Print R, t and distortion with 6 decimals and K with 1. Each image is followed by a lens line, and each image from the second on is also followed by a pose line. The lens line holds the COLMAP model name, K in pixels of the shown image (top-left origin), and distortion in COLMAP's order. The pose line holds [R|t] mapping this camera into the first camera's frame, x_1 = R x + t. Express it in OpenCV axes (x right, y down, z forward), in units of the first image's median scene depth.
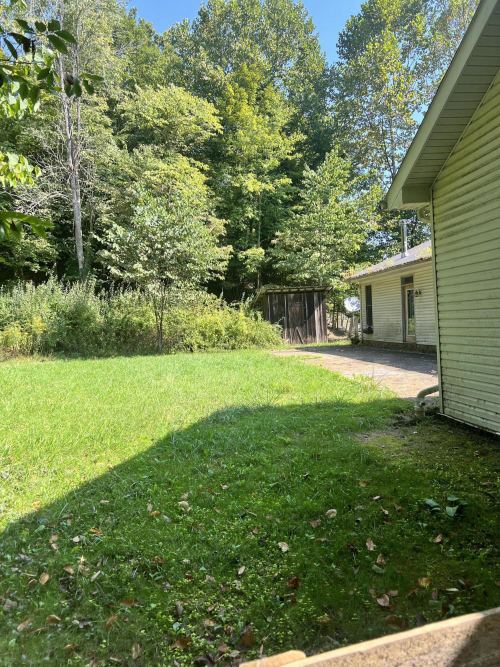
lens RADIAL K [[502.5, 0, 250.1], [0, 502.5, 332.4], [0, 0, 1]] dist [0.054861, -0.060215]
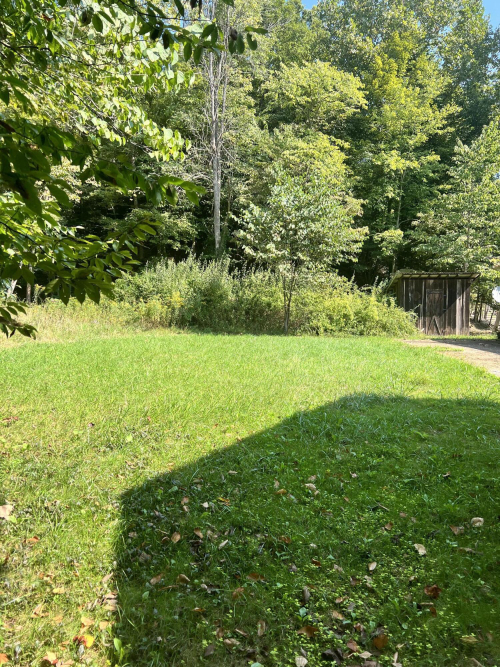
lens RADIAL K [[502.5, 0, 247.3], [0, 502.5, 333.1], [0, 0, 1]] dist [0.054861, -0.060215]
pose [[0.966418, 0.070445, -0.247132, -0.007699], [-0.061967, 0.997197, 0.041928, 0.003077], [0.249393, -0.025206, 0.968074, 0.009319]]
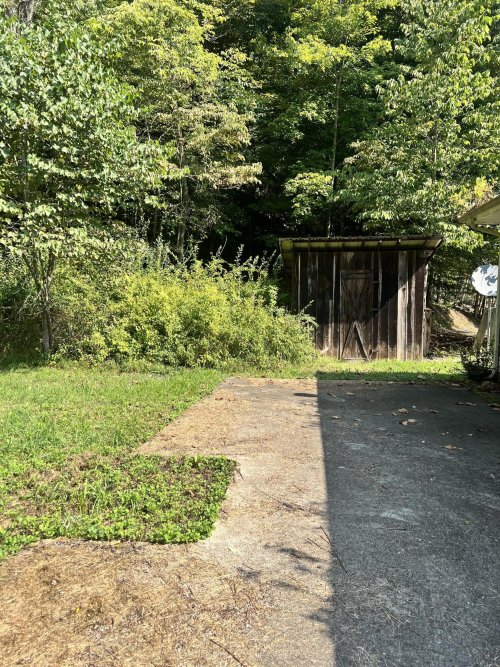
lens RADIAL K [[502.5, 0, 251.4], [0, 502.5, 335.9], [0, 0, 1]] dist [0.054861, -0.060215]
pose [[0.960622, 0.073764, -0.267888, 0.128065], [-0.058084, 0.996128, 0.066002, -0.023700], [0.271719, -0.047843, 0.961187, 0.510640]]
